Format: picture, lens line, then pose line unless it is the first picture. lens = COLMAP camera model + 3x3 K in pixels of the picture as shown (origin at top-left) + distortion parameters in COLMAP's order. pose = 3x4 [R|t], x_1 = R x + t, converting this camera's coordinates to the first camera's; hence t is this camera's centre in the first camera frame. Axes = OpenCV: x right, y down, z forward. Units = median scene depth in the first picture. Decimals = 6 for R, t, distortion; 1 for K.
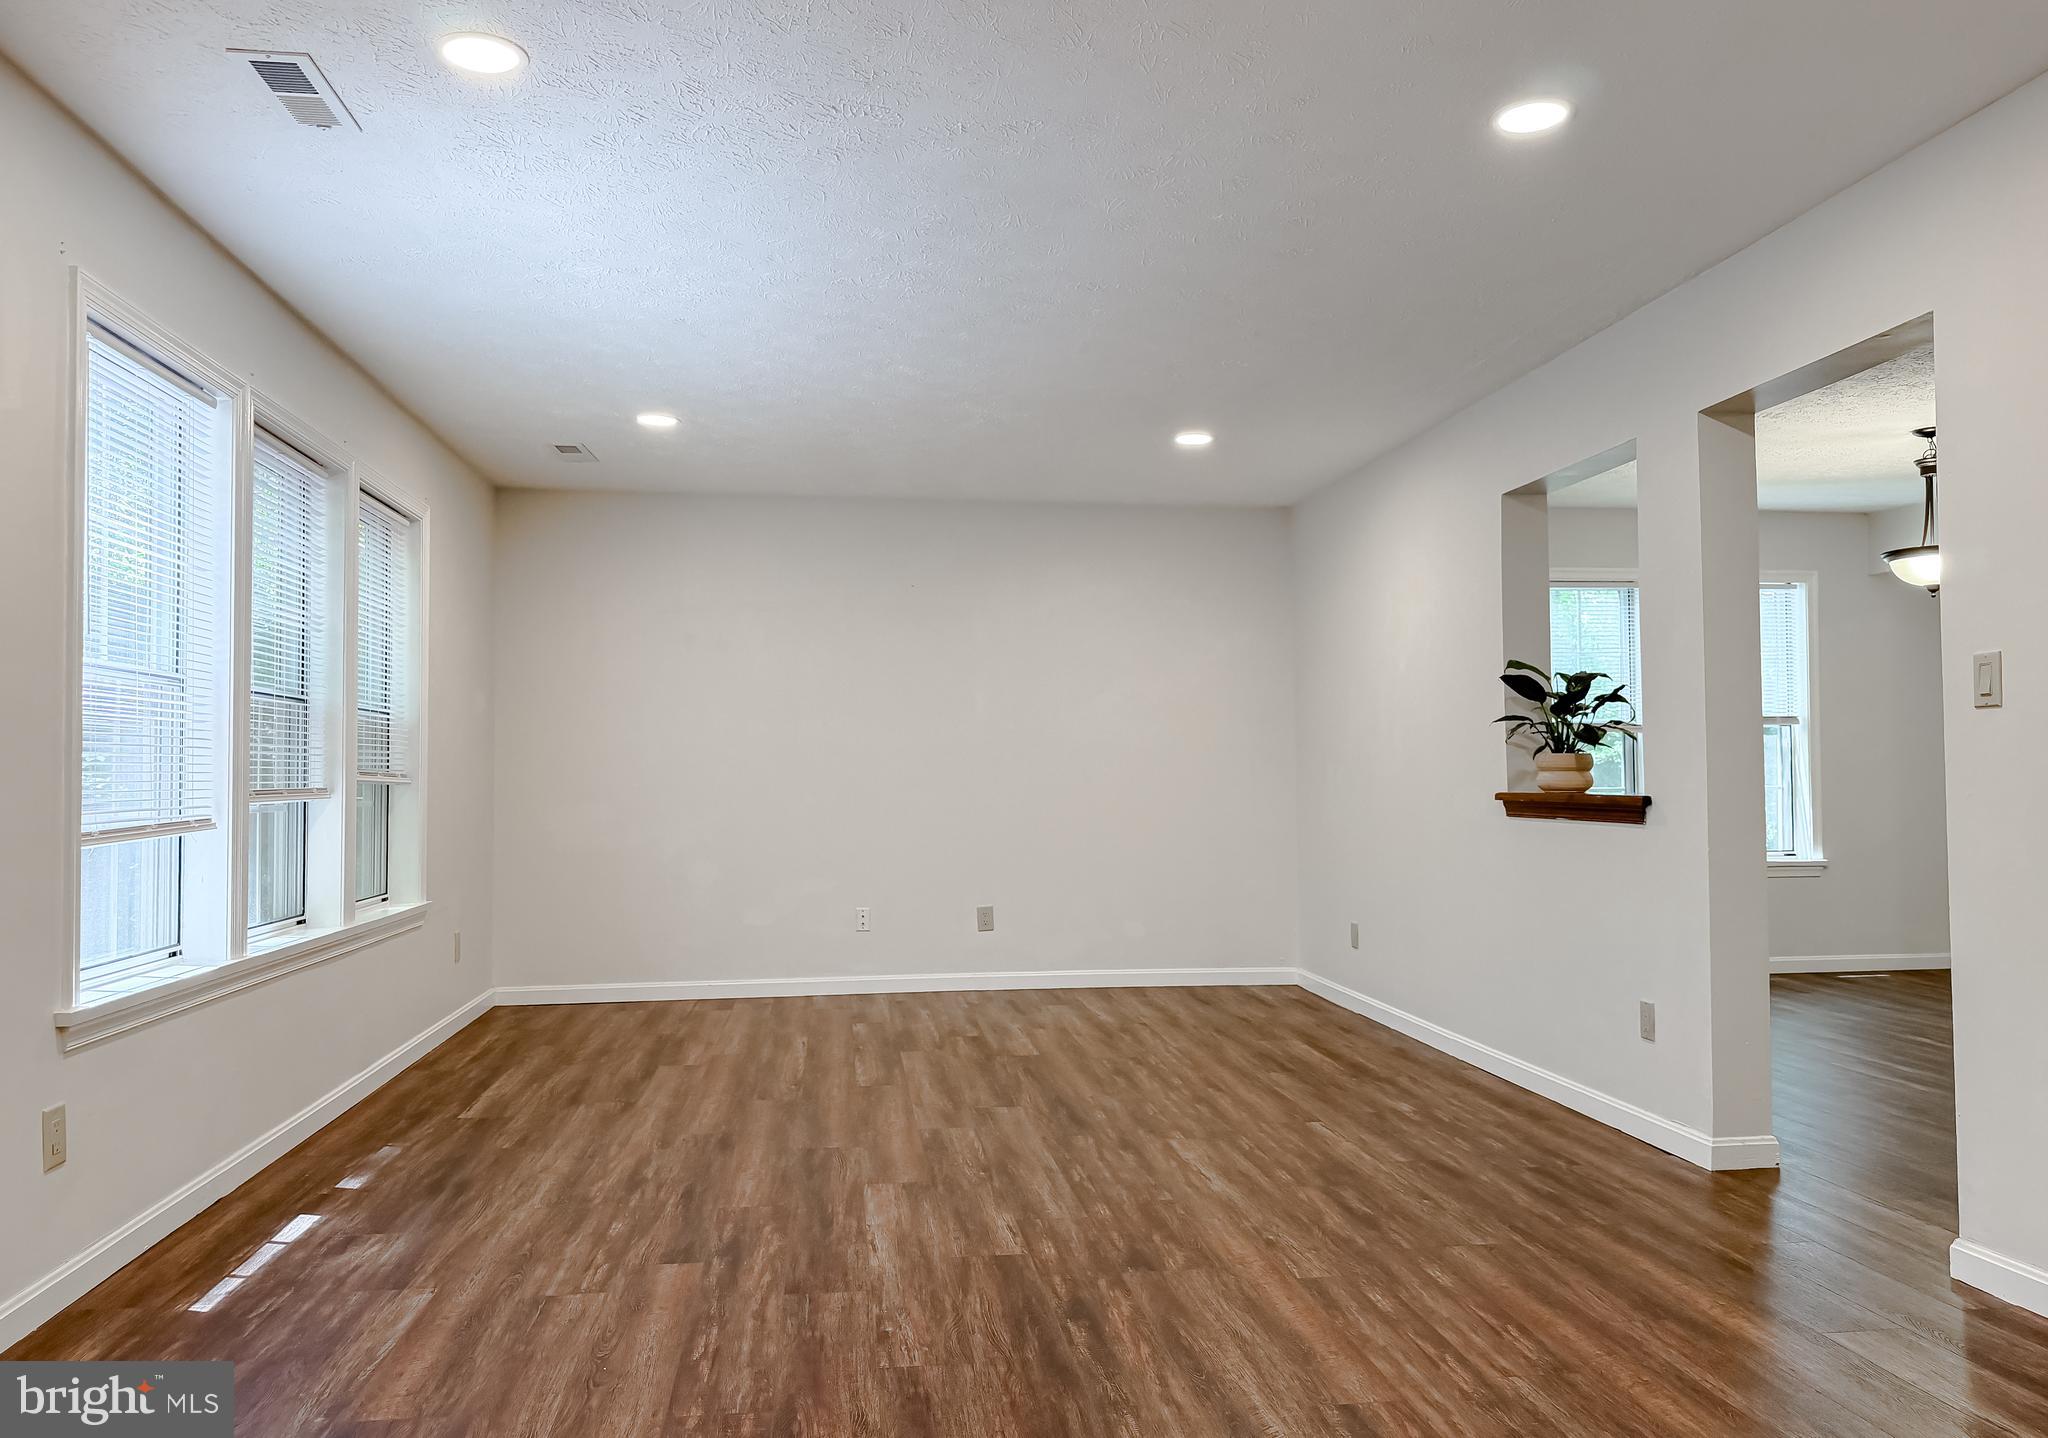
lens RADIAL K [[1449.8, 0, 1014.6], [0, 1449.8, 737.2], [0, 0, 1]] dist [0.081179, -0.125783]
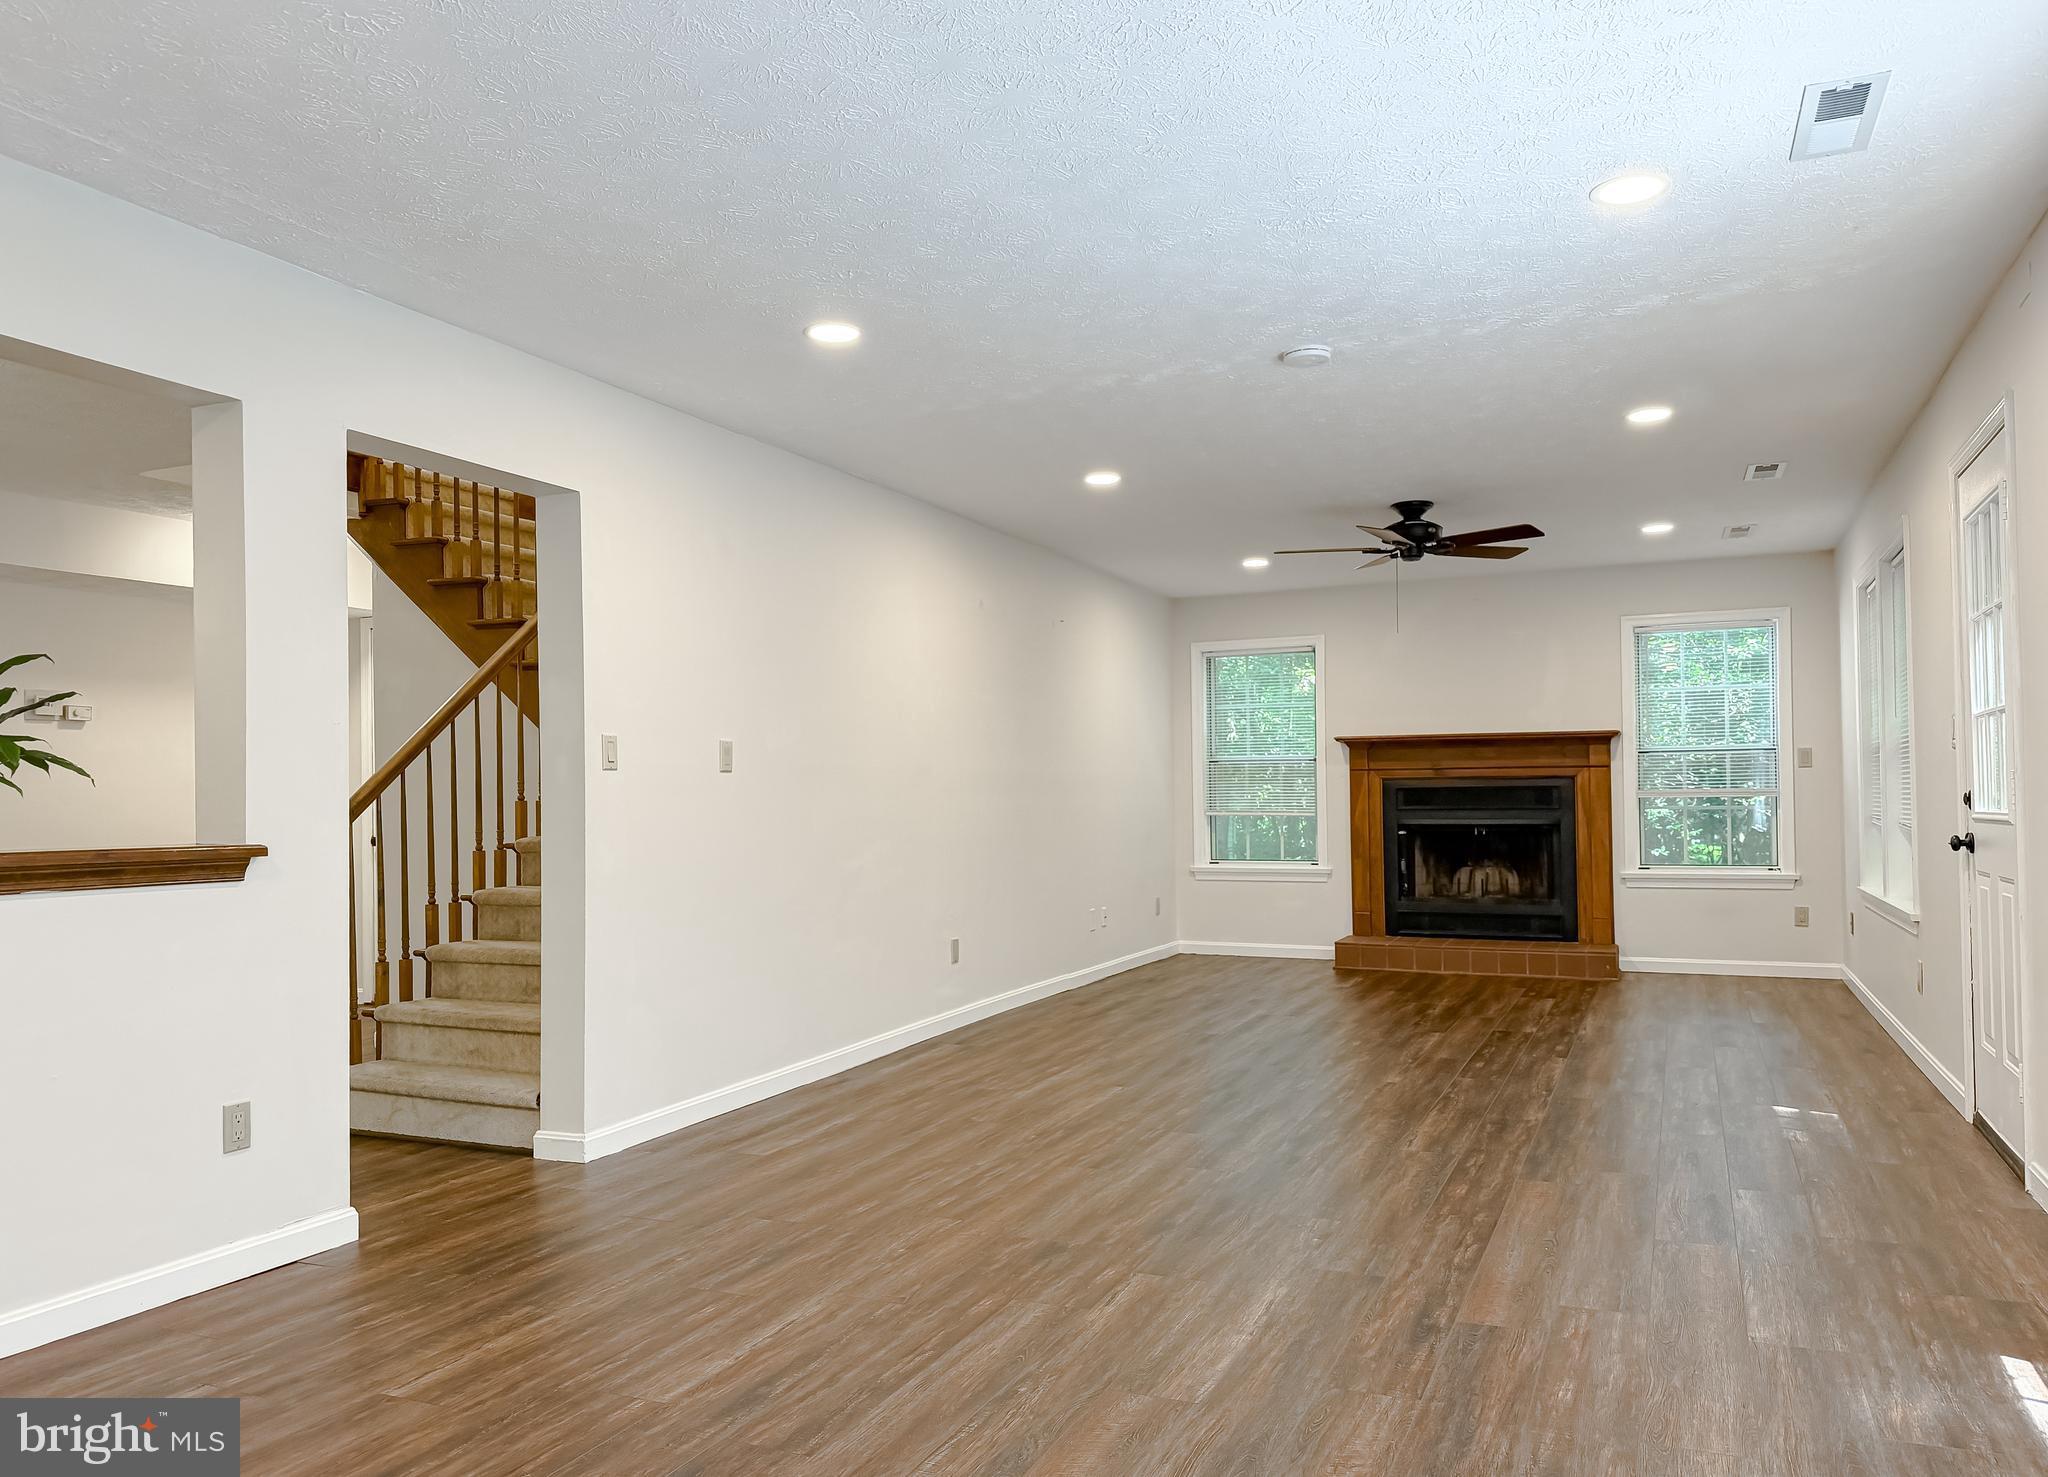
lens RADIAL K [[1448.3, 0, 1012.3], [0, 1448.3, 767.1], [0, 0, 1]] dist [0.077814, -0.120376]
pose [[-0.849139, 0.033494, 0.527106, -0.434017], [0.007365, 0.998641, -0.051593, 0.050663], [-0.528117, -0.039927, -0.848232, 1.785889]]
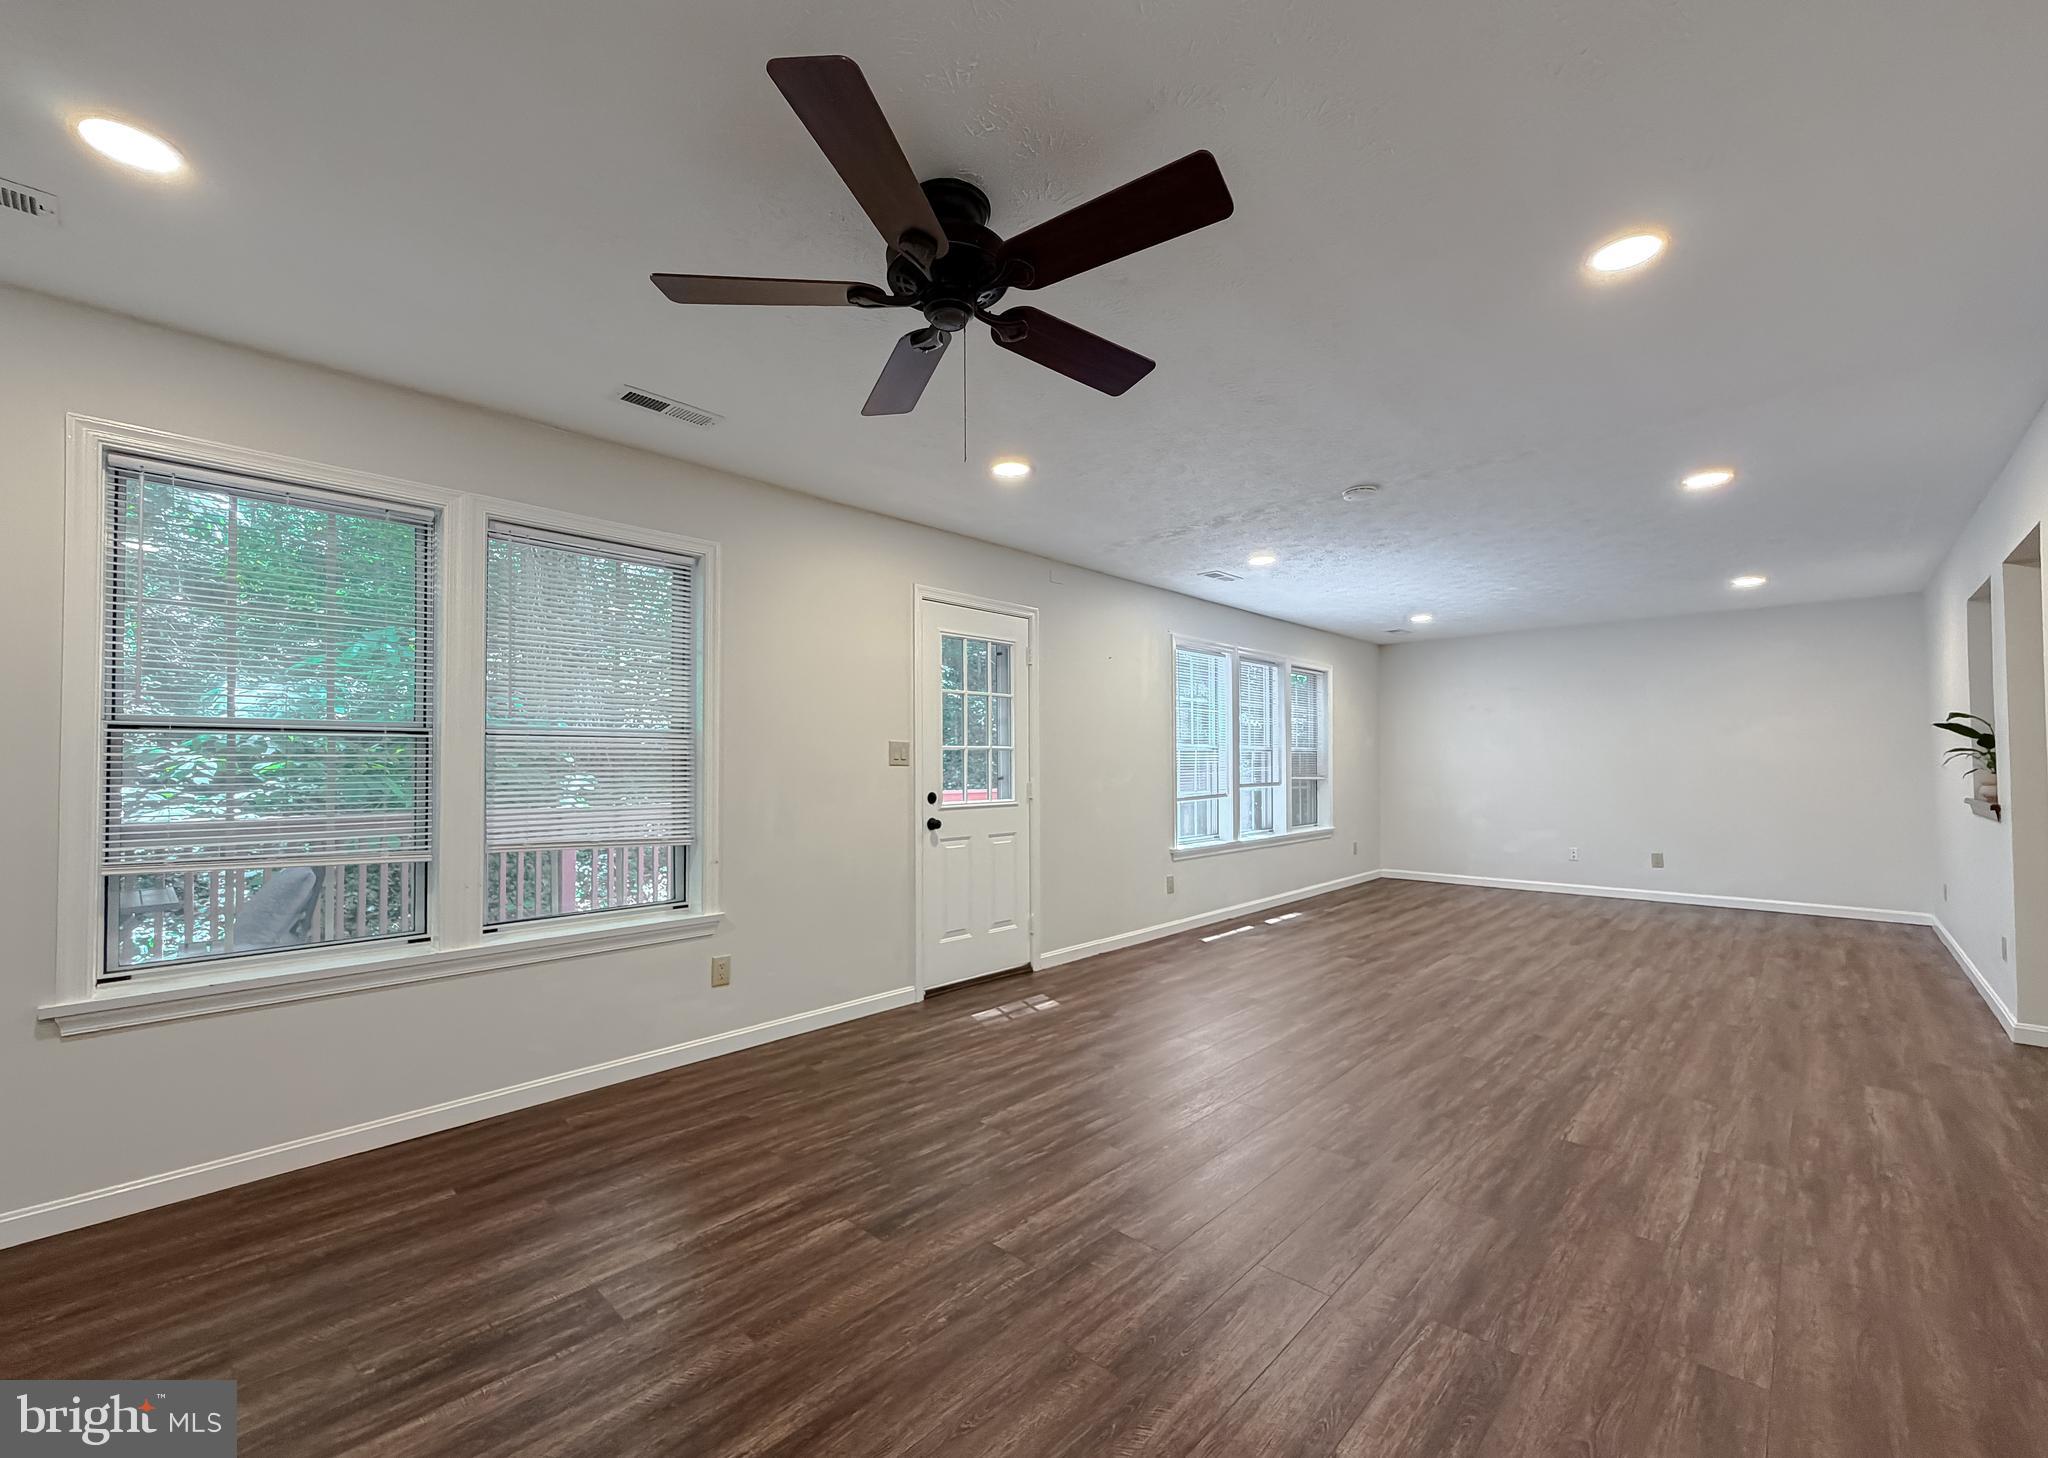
lens RADIAL K [[838.3, 0, 1017.8], [0, 838.3, 751.8], [0, 0, 1]] dist [-0.000784, 0.000018]
pose [[0.628219, -0.009051, -0.777984, 0.570666], [0.021345, 0.999756, 0.005604, -0.053102], [0.777744, -0.020127, 0.628259, -0.453376]]
